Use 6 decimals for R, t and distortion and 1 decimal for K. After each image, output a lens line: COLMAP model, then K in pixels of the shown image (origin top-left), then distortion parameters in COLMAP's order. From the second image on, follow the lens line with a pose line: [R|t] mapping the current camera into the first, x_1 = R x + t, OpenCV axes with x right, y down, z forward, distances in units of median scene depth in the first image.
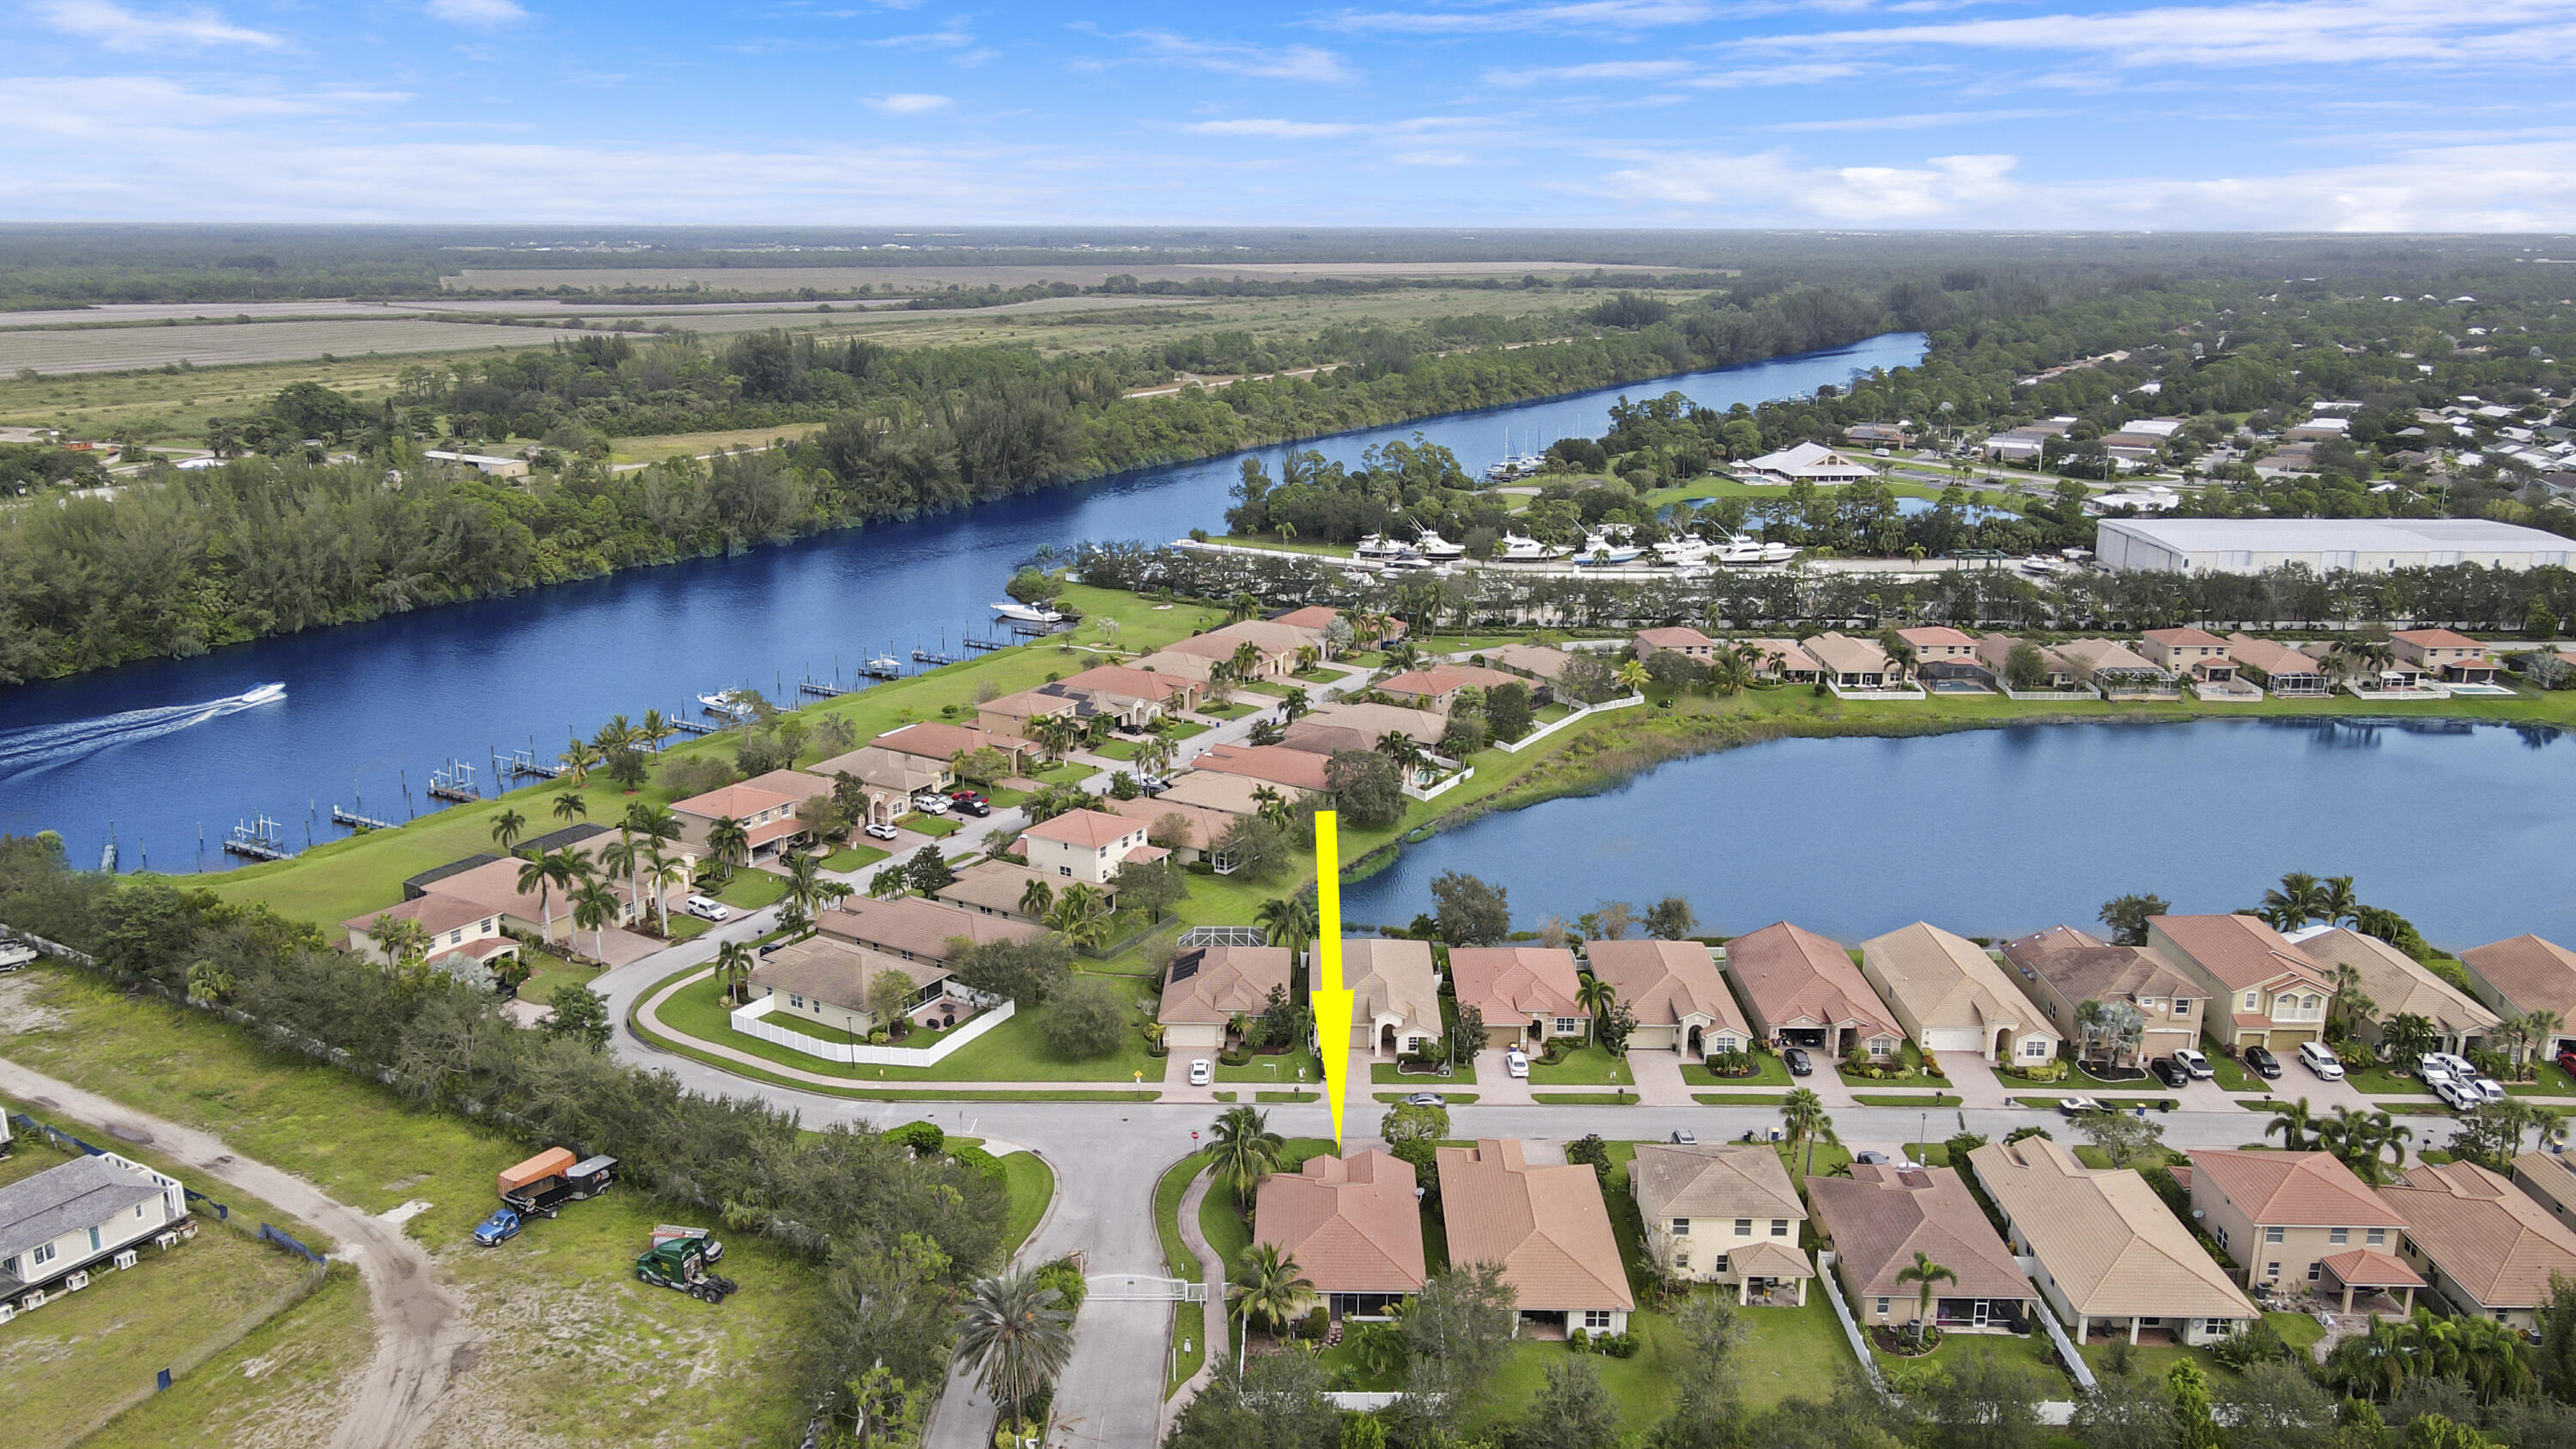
lens RADIAL K [[1822.2, 0, 1288.9], [0, 1822.2, 723.3], [0, 0, 1]] dist [0.004512, 0.020050]
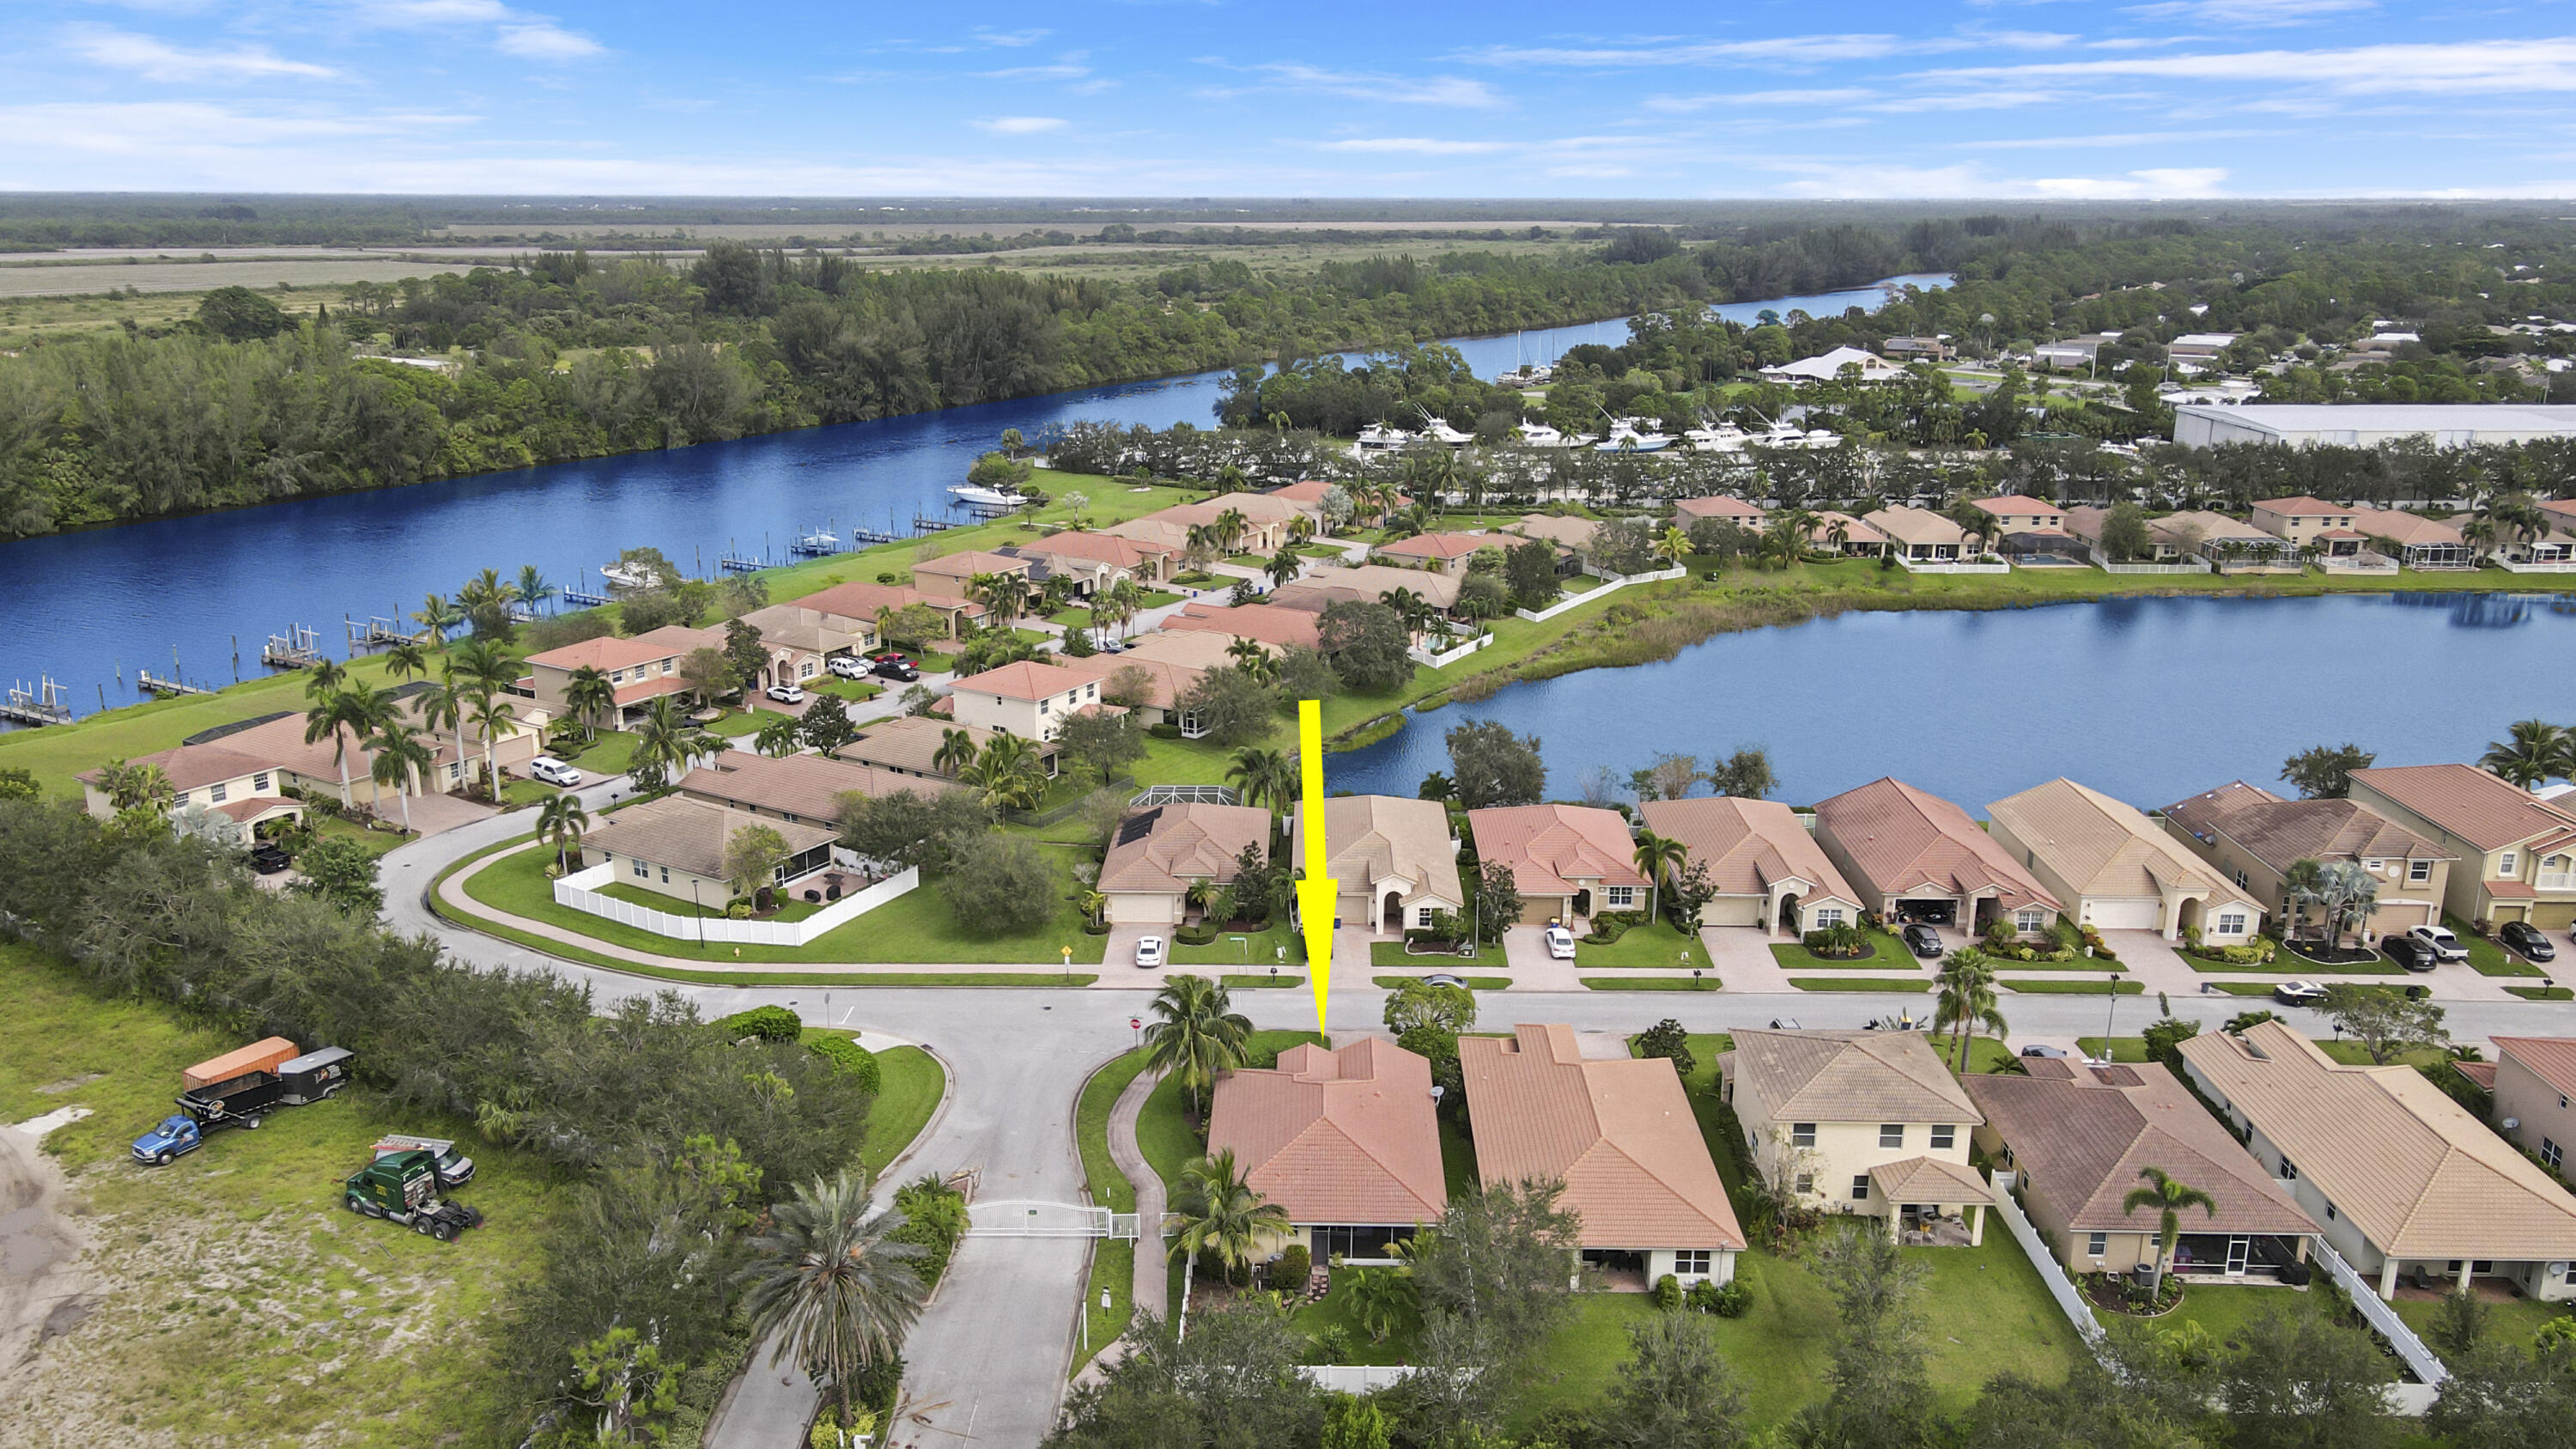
lens RADIAL K [[1822.2, 0, 1285.7], [0, 1822.2, 725.2], [0, 0, 1]] dist [0.004512, 0.020050]
pose [[0.999994, -0.000160, -0.003385, 0.010174], [0.000213, 0.999876, 0.015749, 0.072962], [0.003382, -0.015749, 0.999870, 0.201600]]
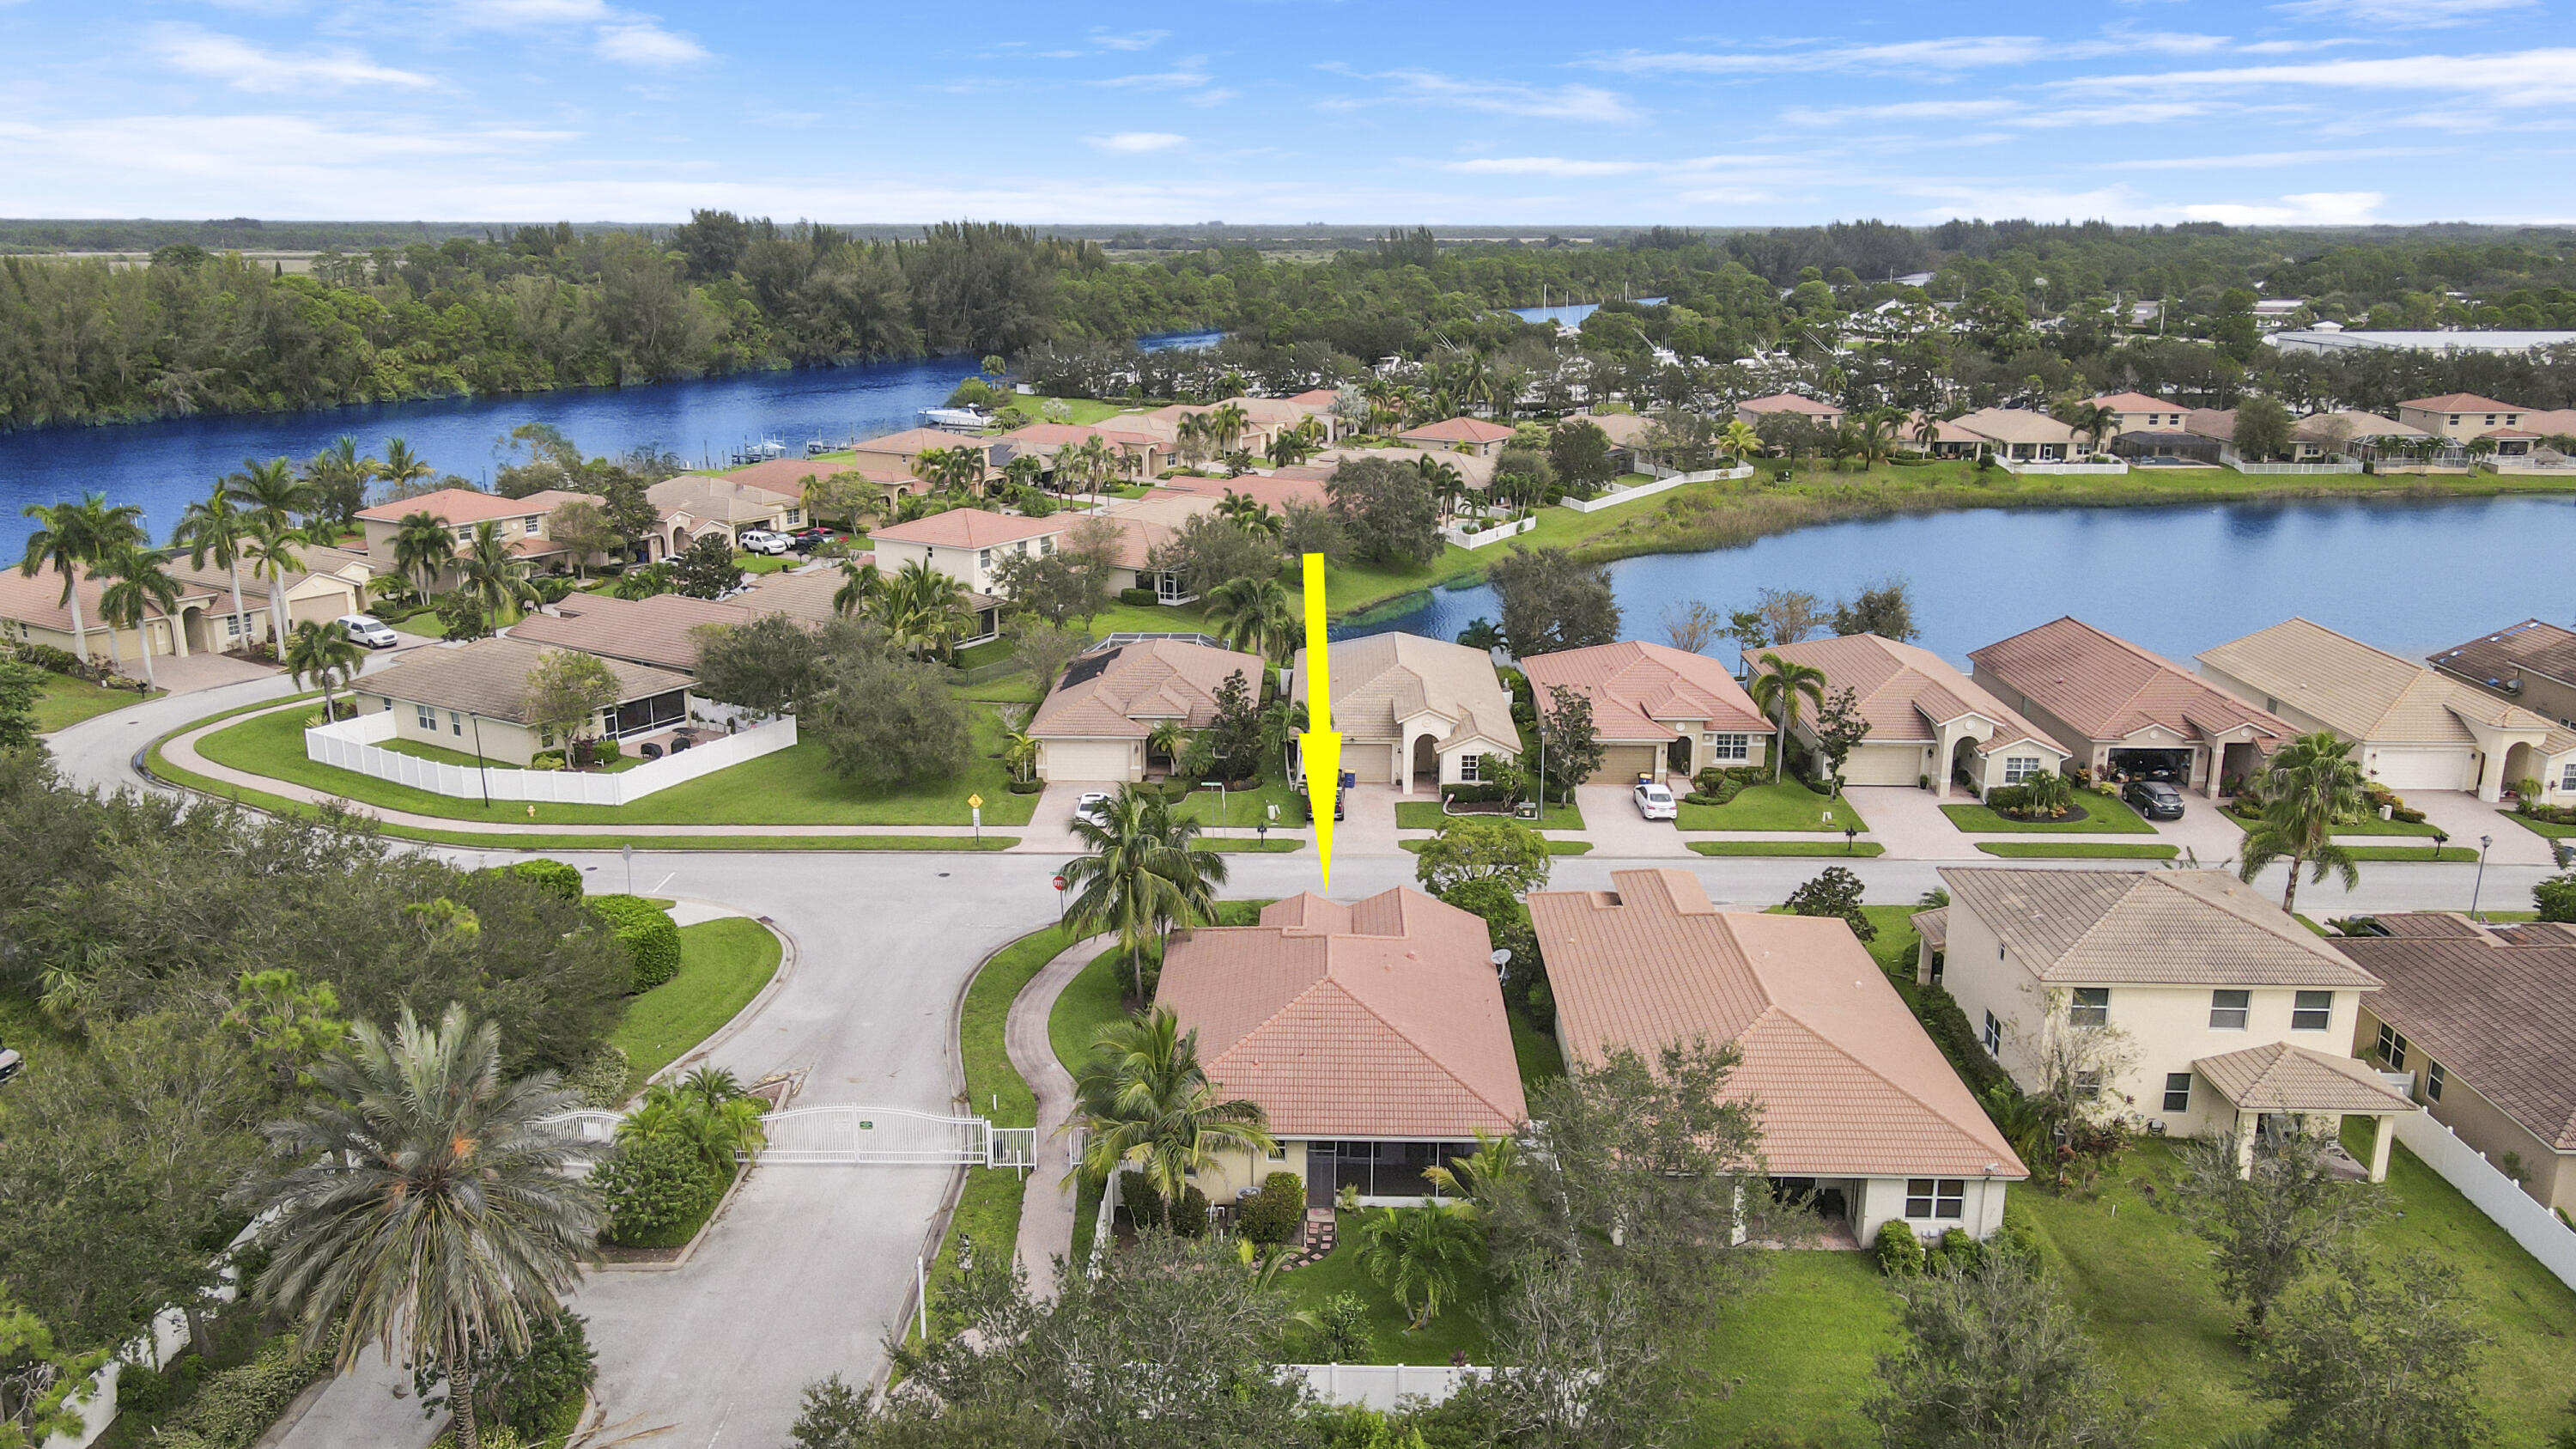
lens RADIAL K [[1822.2, 0, 1284.4], [0, 1822.2, 732.0], [0, 0, 1]] dist [0.004512, 0.020050]
pose [[0.999926, -0.000085, -0.012159, 0.015205], [0.000143, 0.999989, 0.004738, 0.143847], [0.012159, -0.004739, 0.999915, 0.382670]]
